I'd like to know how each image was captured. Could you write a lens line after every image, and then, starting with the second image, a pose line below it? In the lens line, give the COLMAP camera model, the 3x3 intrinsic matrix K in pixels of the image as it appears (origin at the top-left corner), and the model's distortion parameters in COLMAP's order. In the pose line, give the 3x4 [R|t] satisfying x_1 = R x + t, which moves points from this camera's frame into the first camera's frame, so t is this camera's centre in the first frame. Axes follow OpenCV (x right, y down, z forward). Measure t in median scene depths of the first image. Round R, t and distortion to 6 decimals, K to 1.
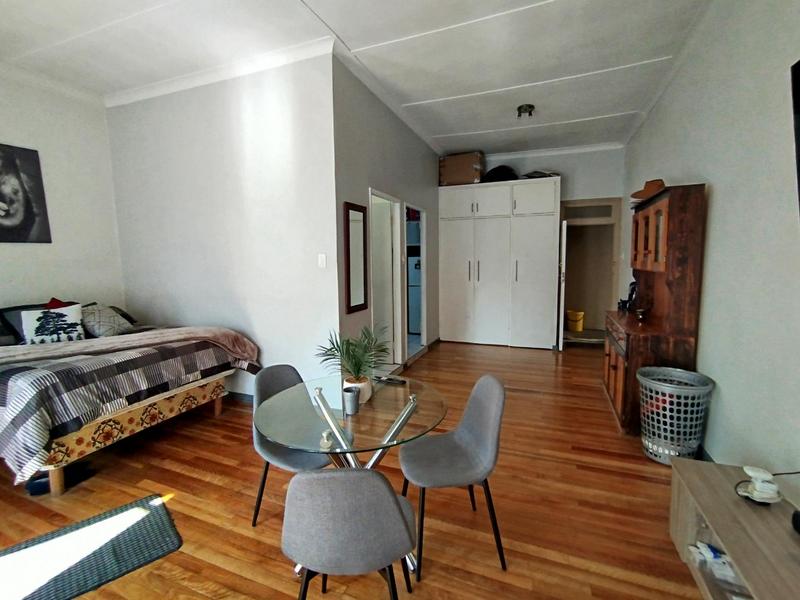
lens RADIAL K [[370.7, 0, 404.3], [0, 370.7, 300.7], [0, 0, 1]] dist [-0.024898, 0.016233]
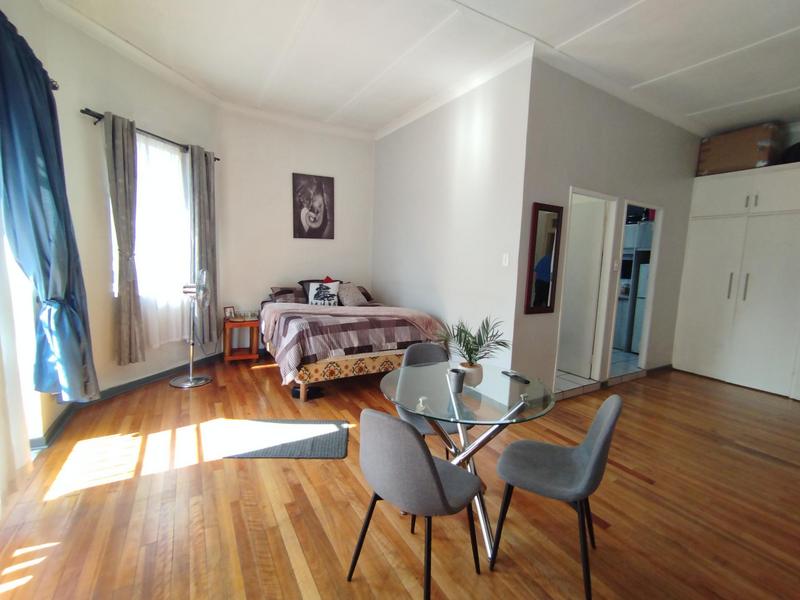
lens RADIAL K [[370.7, 0, 398.7], [0, 370.7, 299.0], [0, 0, 1]] dist [-0.024898, 0.016233]
pose [[0.785326, 0.110614, -0.609120, 0.203869], [-0.115945, 0.992778, 0.030800, 0.004426], [0.608128, 0.046437, 0.792480, -0.004234]]
